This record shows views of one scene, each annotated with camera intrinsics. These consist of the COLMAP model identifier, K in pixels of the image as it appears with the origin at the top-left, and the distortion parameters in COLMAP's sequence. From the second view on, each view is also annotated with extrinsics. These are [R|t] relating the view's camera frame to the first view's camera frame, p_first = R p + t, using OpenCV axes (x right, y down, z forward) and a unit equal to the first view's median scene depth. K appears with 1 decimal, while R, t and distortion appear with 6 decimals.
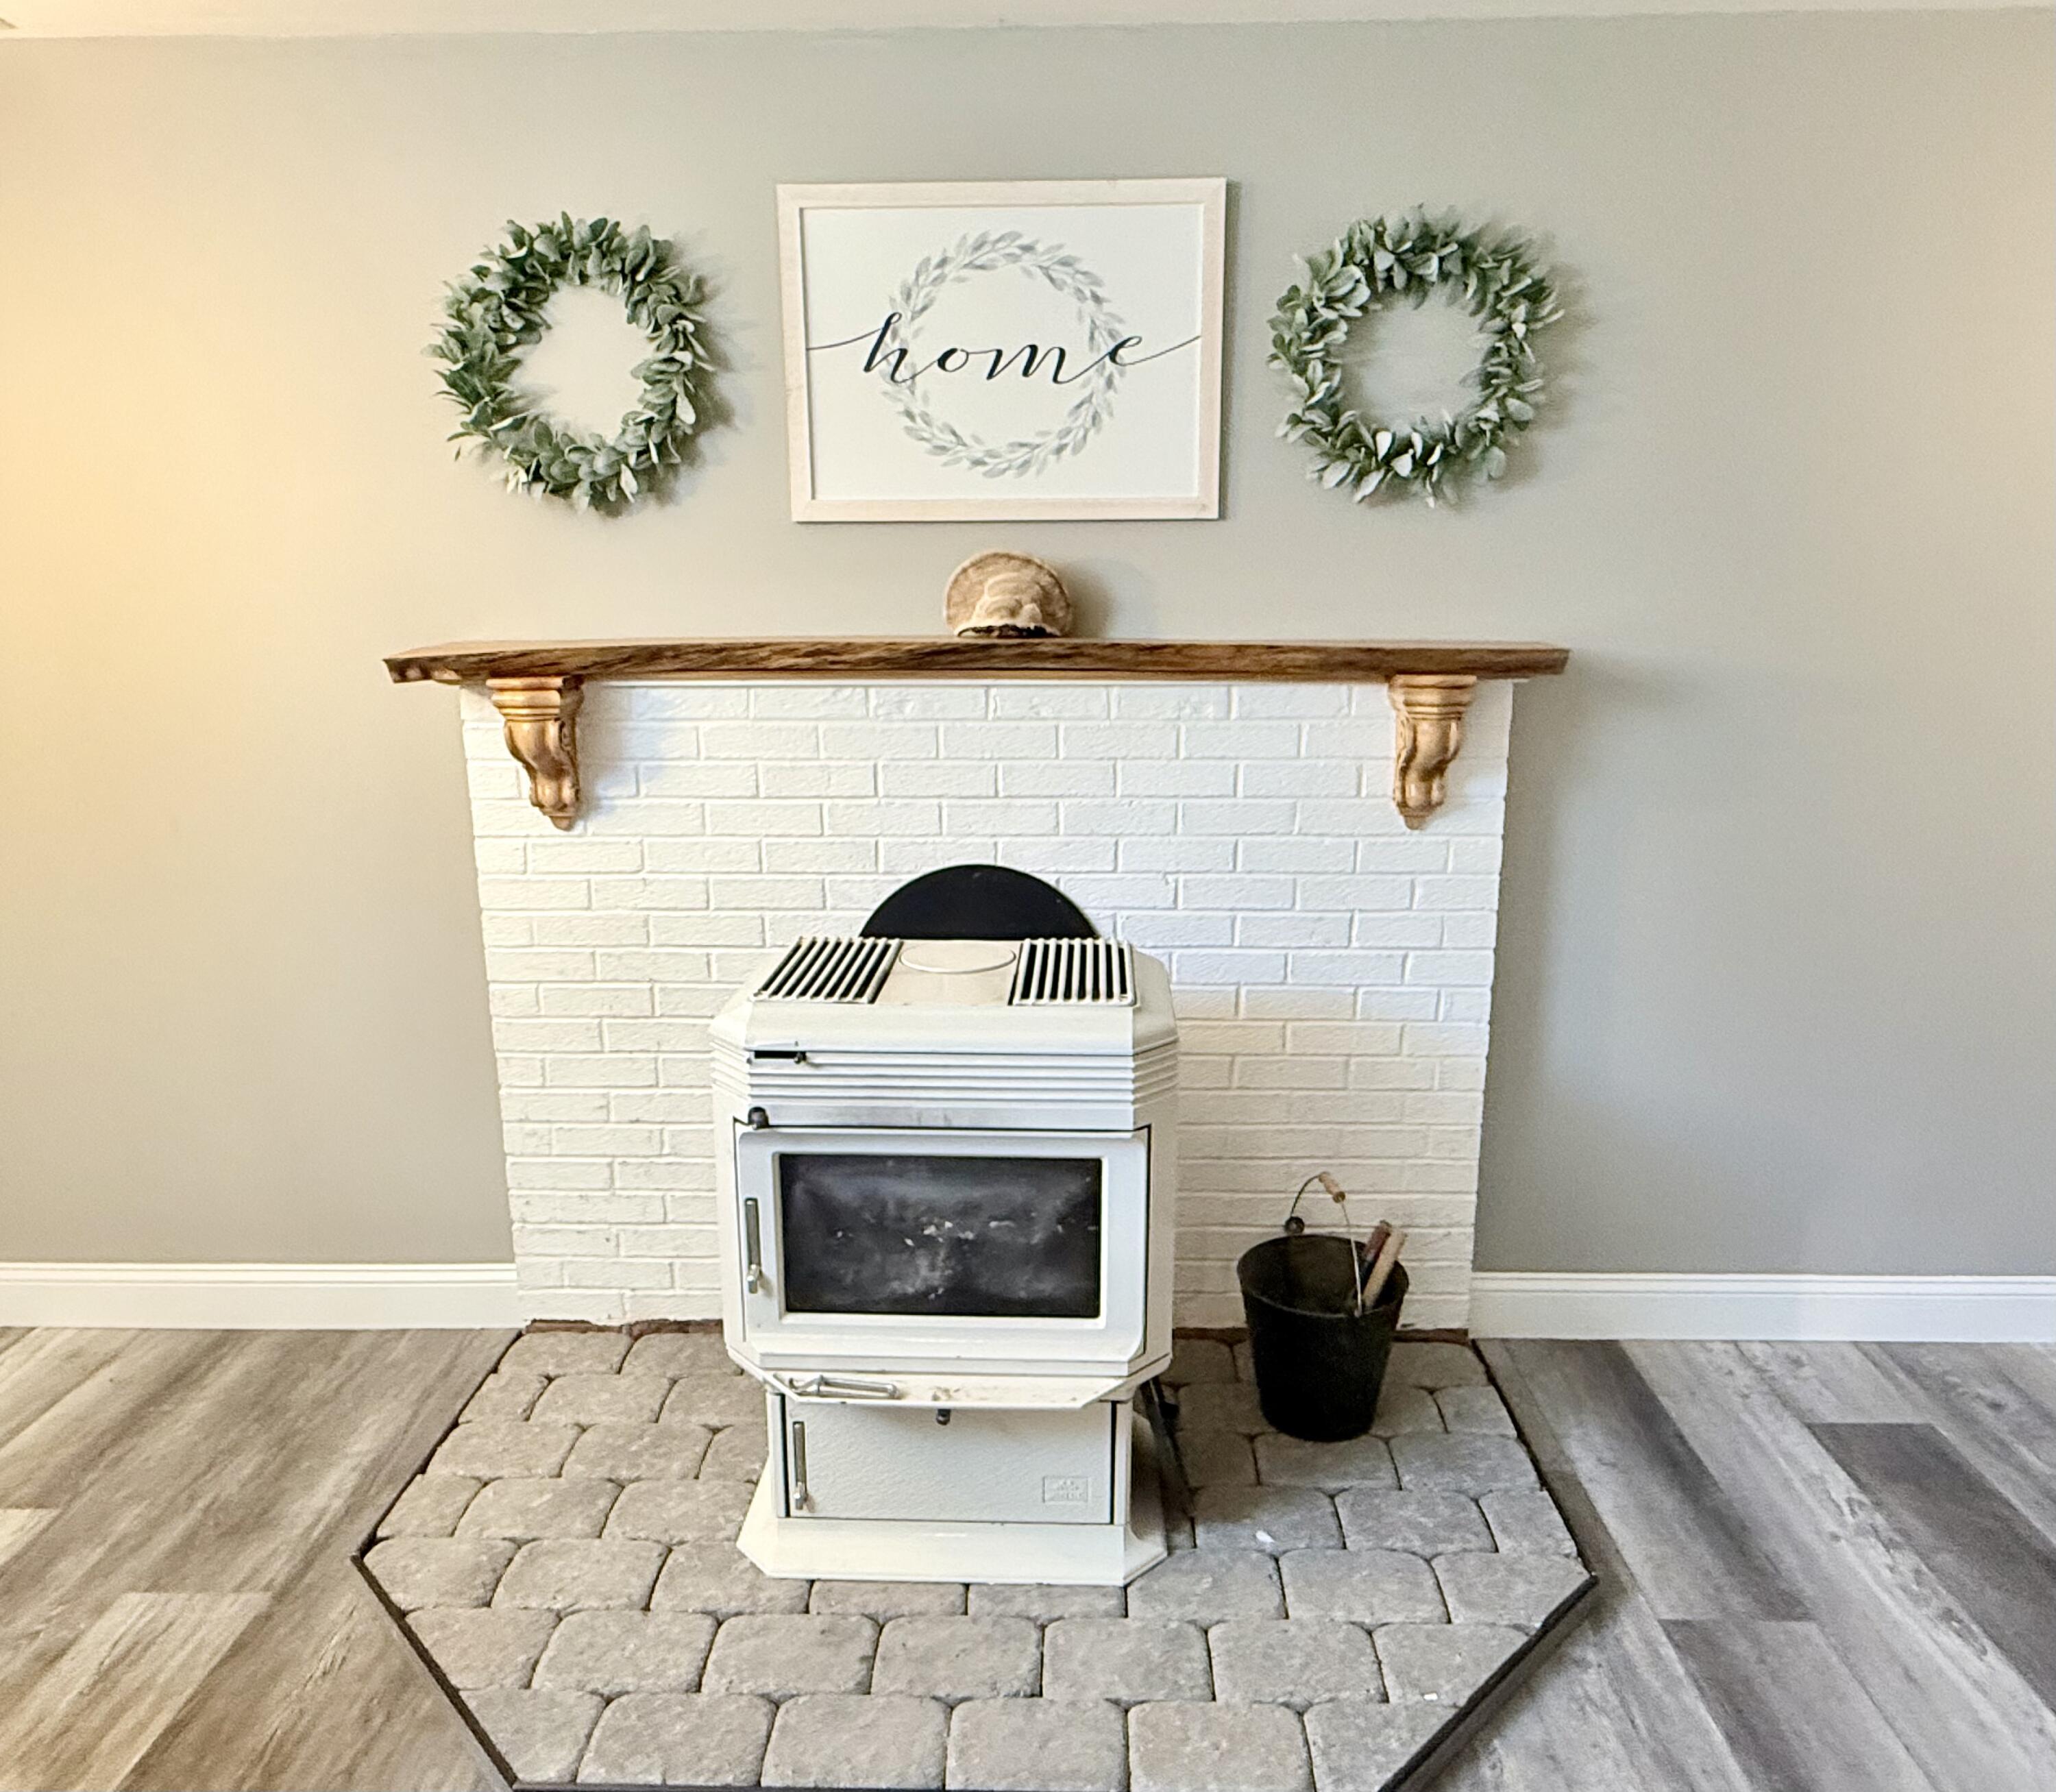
lens RADIAL K [[1424.8, 0, 1043.3], [0, 1424.8, 899.8], [0, 0, 1]] dist [0.001157, -0.002369]
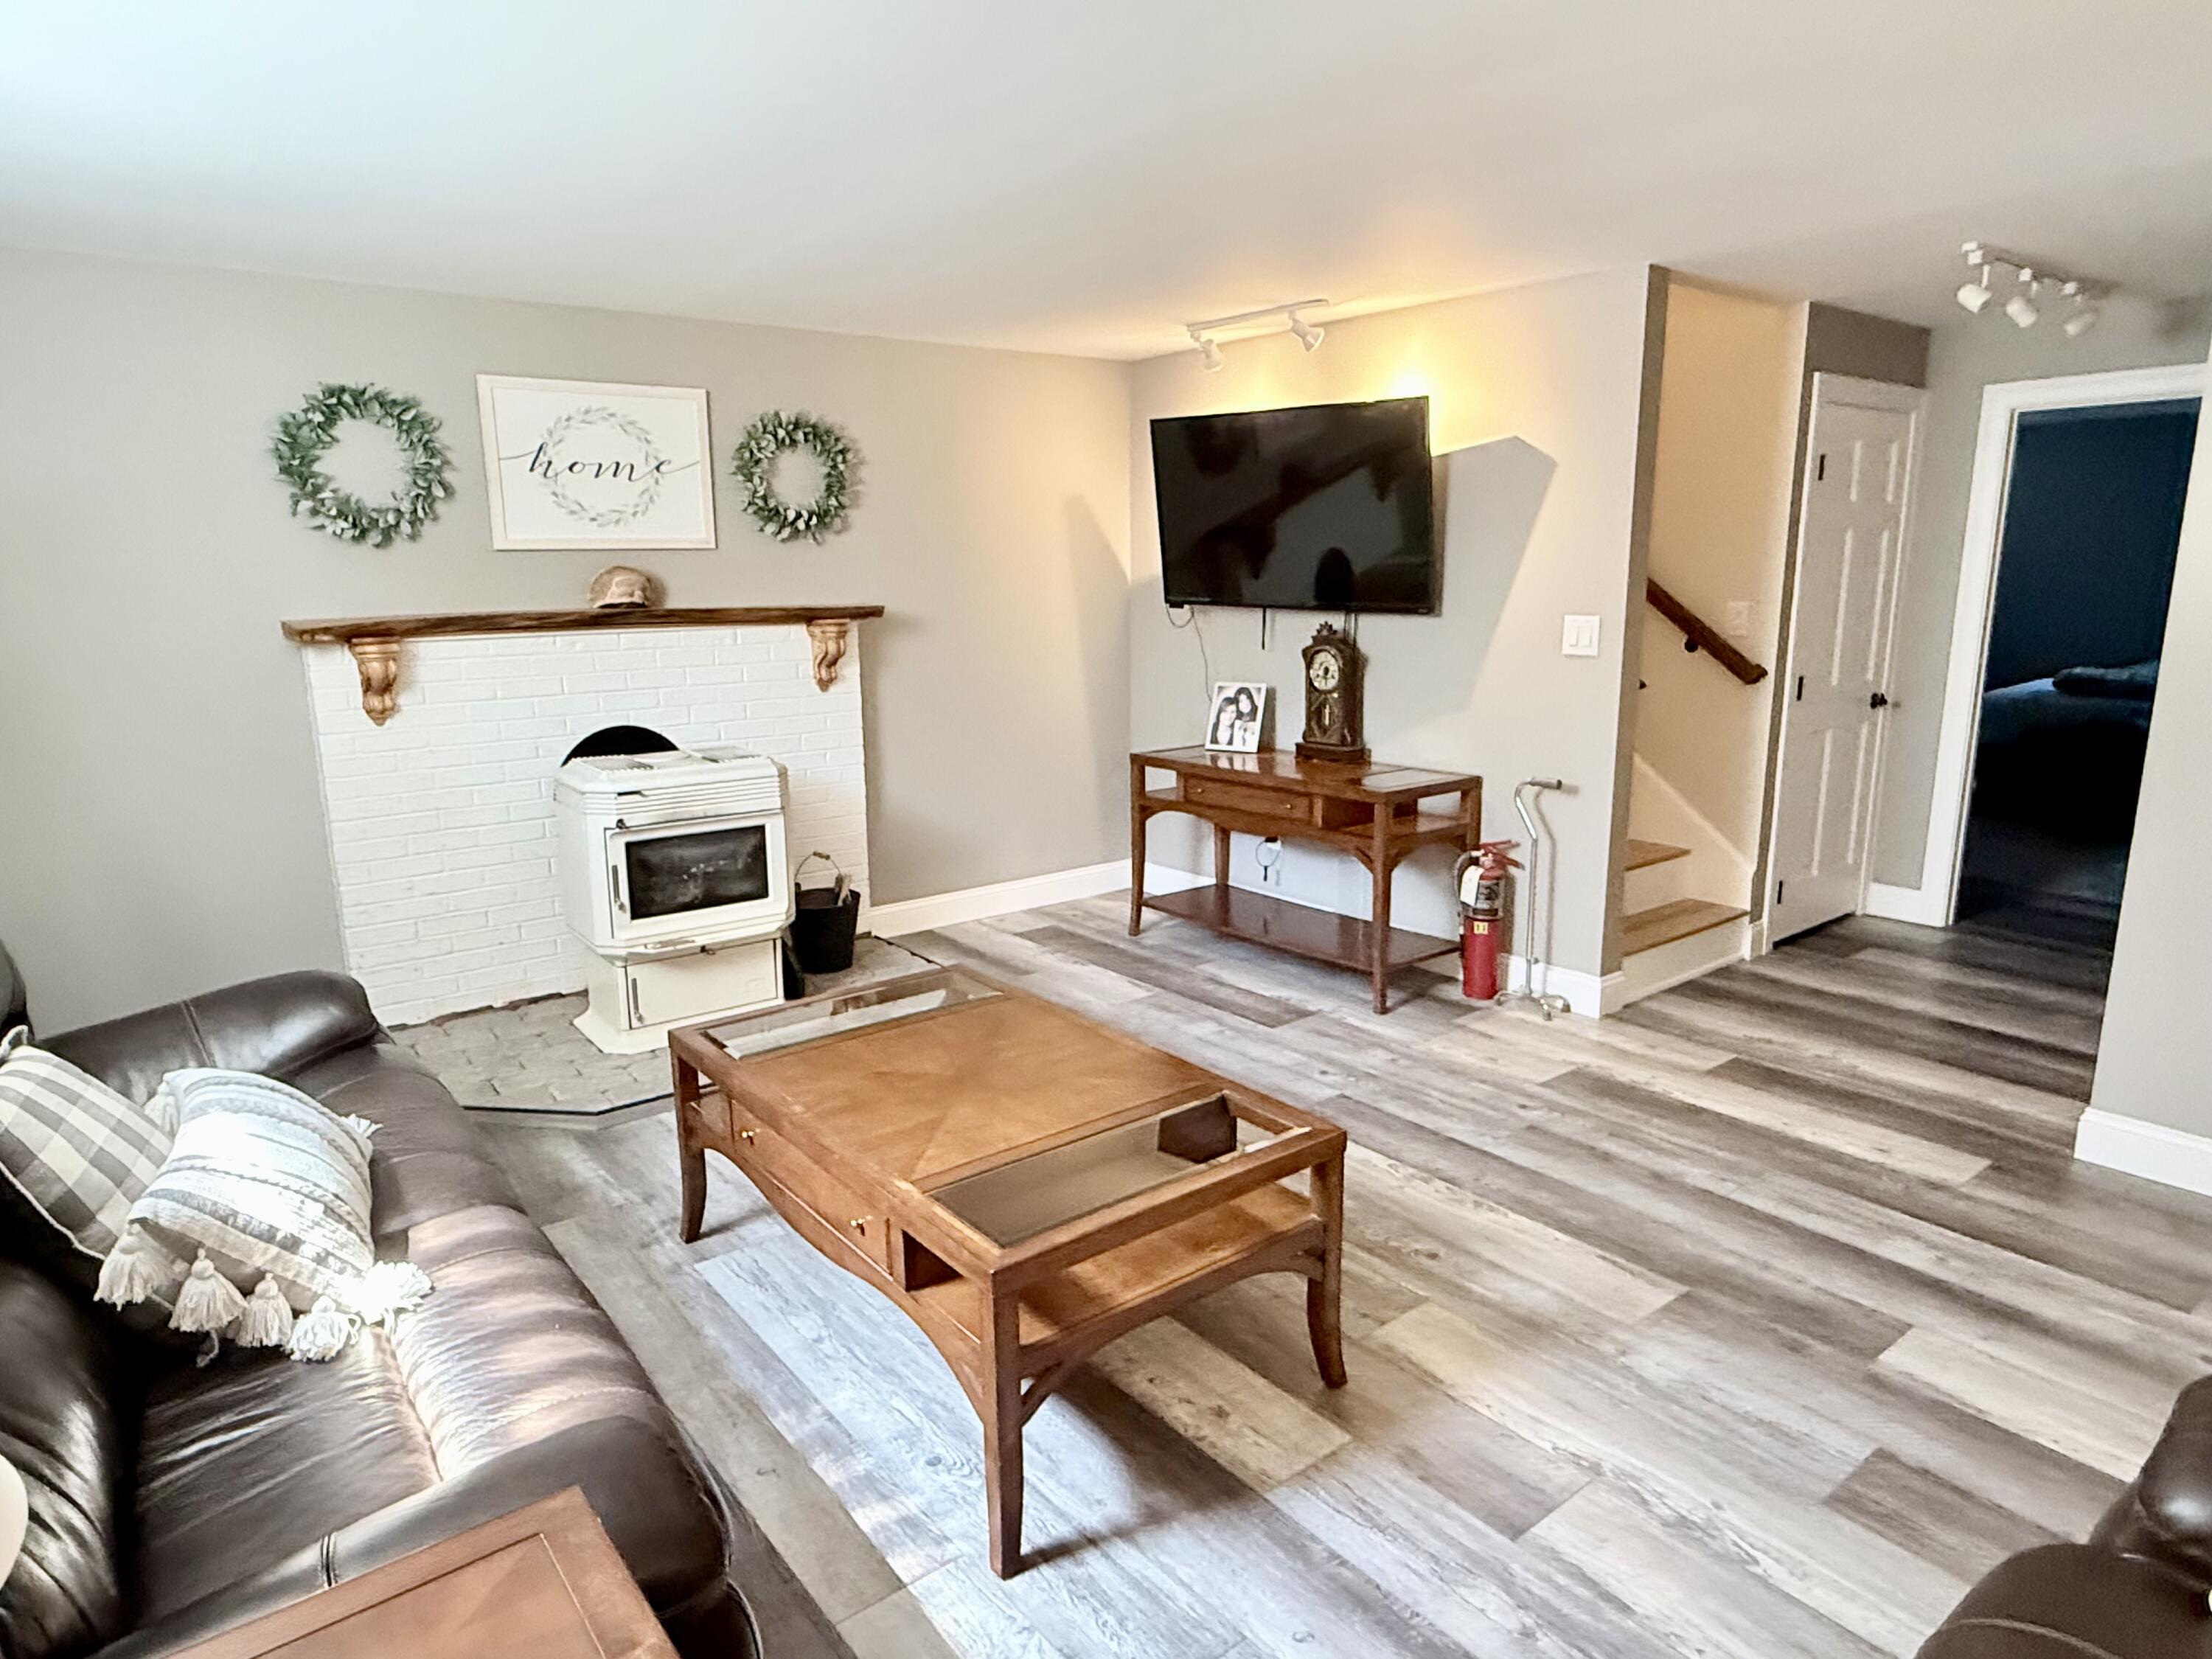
lens RADIAL K [[1337.8, 0, 1106.0], [0, 1337.8, 829.5], [0, 0, 1]] dist [0.007278, 0.001864]
pose [[0.769135, -0.131569, 0.625396, -0.729839], [0.147773, 0.988673, 0.026257, 0.172361], [-0.621767, 0.072222, 0.779866, -0.858213]]
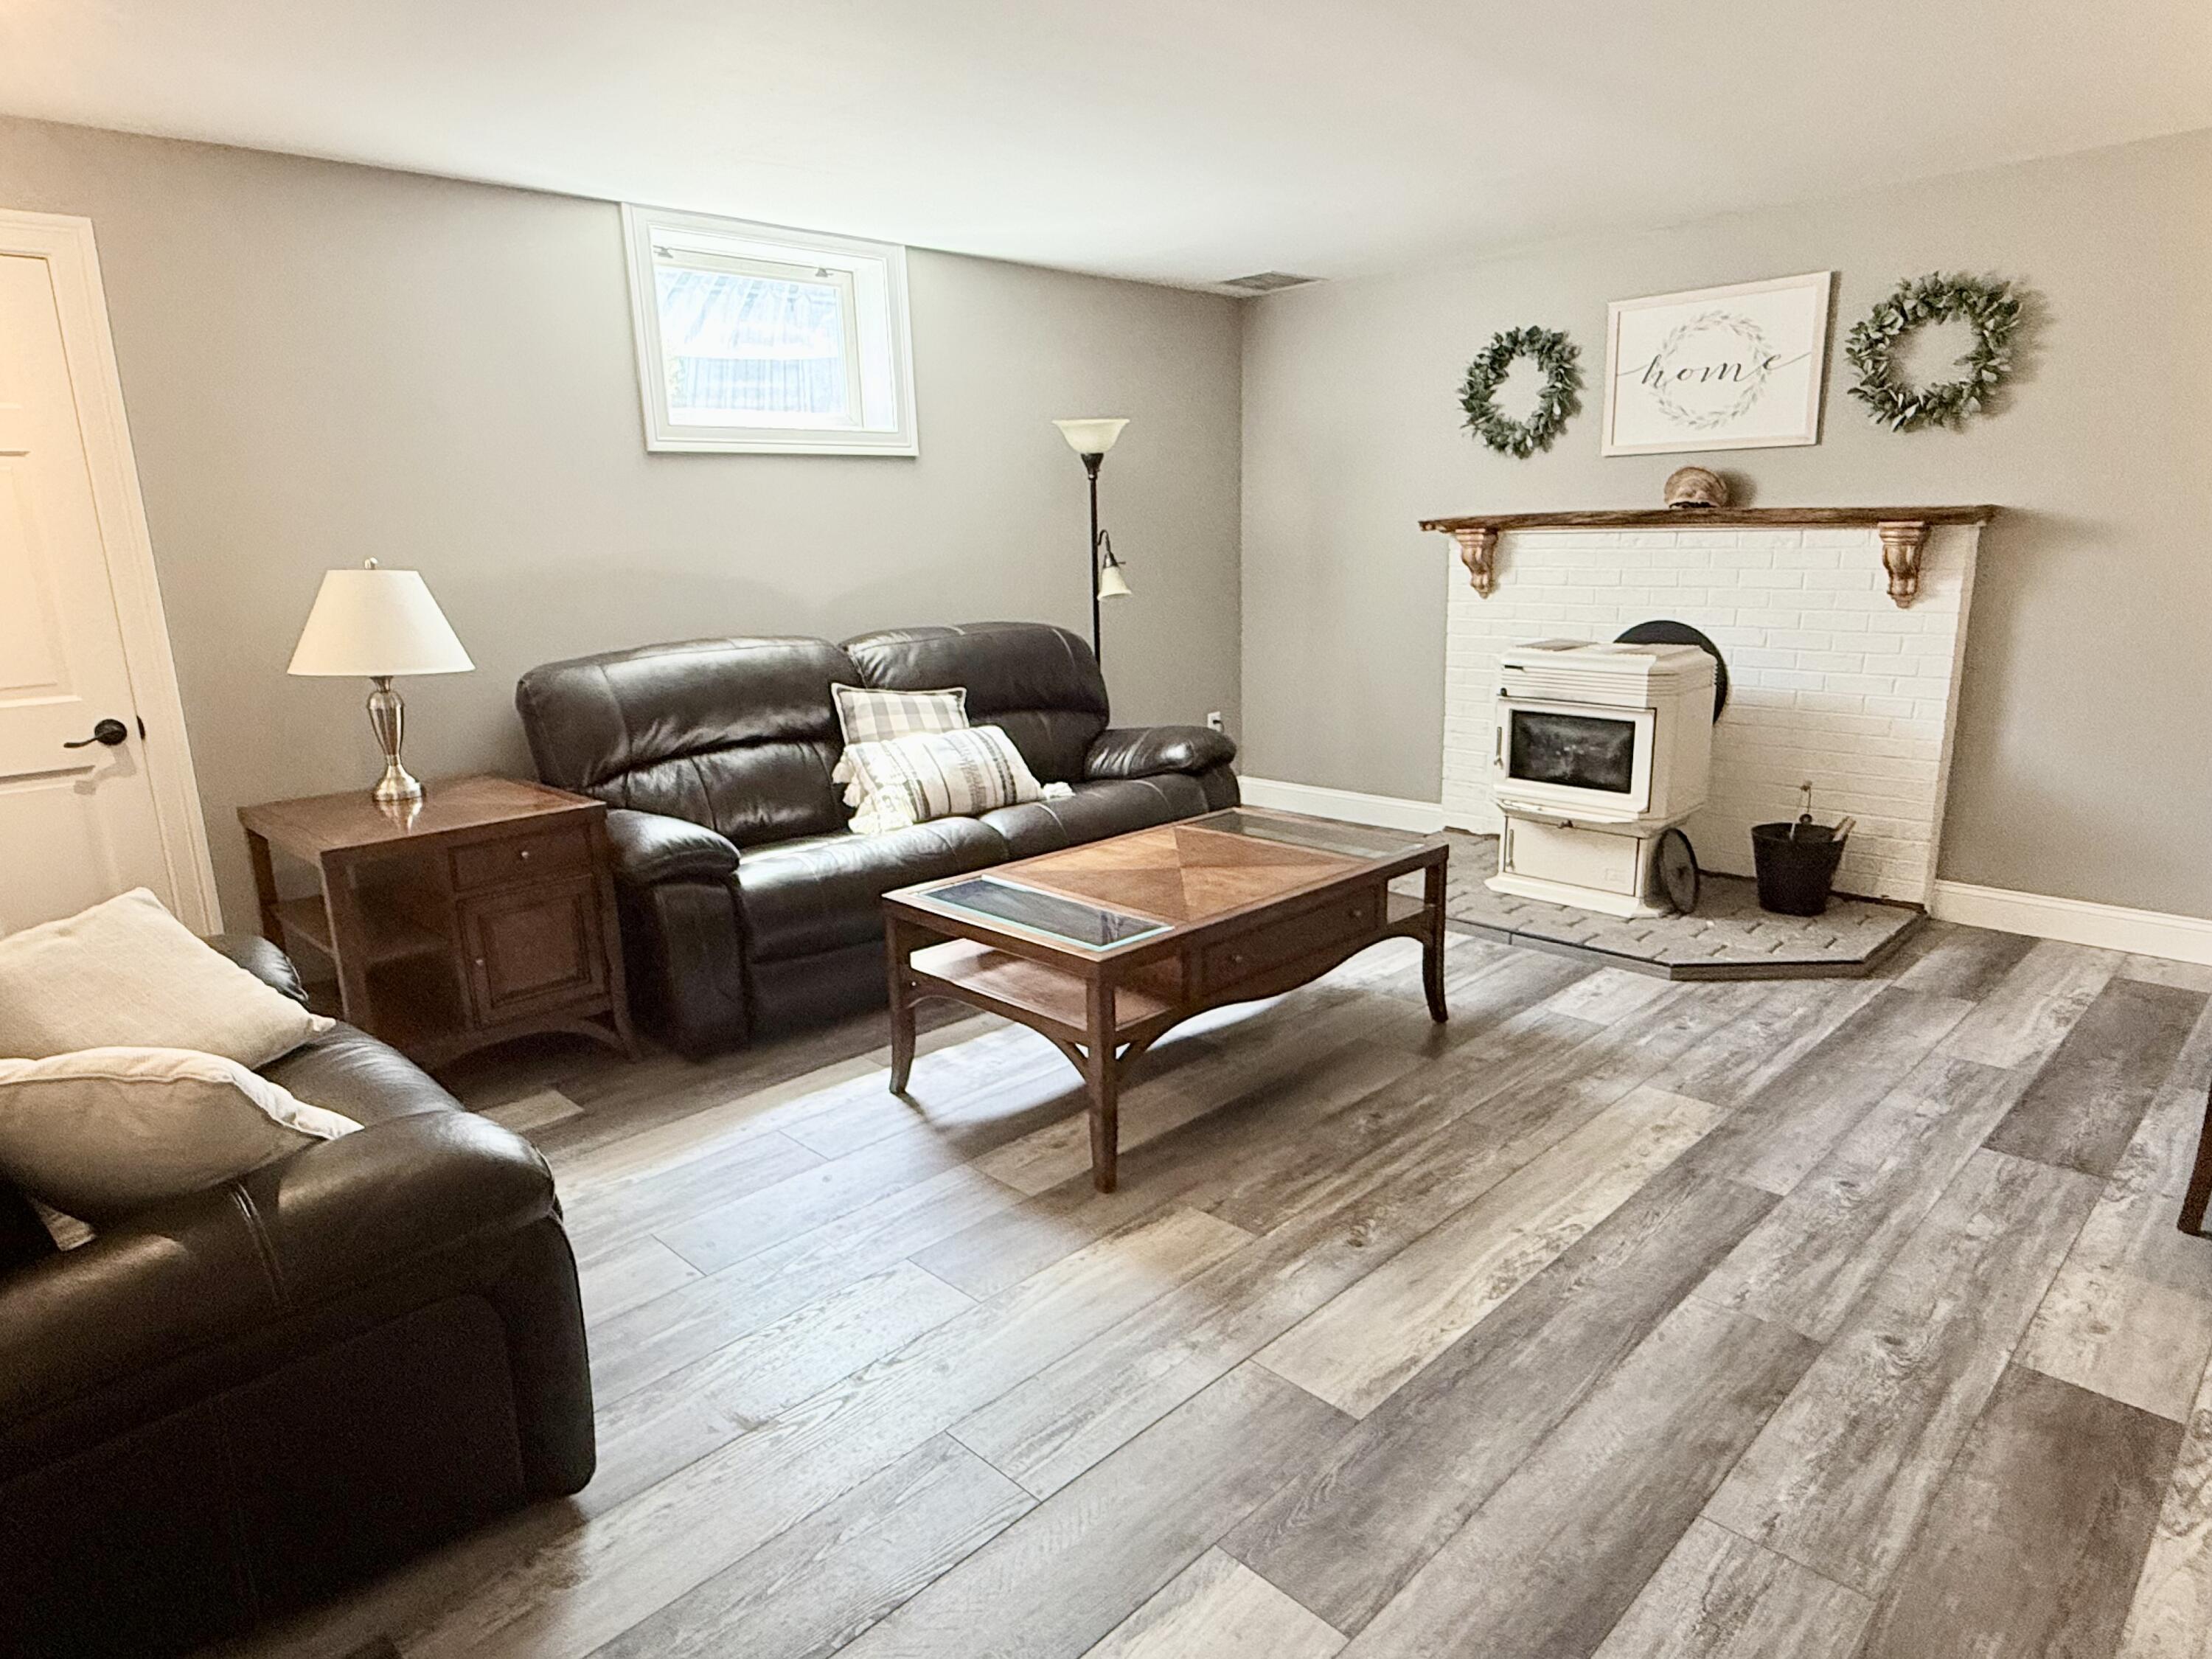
lens RADIAL K [[1337.8, 0, 1106.0], [0, 1337.8, 829.5], [0, 0, 1]] dist [0.007278, 0.001864]
pose [[0.719612, 0.143843, -0.679314, 0.766512], [-0.132681, 0.988767, 0.068817, 0.259980], [0.681582, 0.040610, 0.730614, -0.995974]]
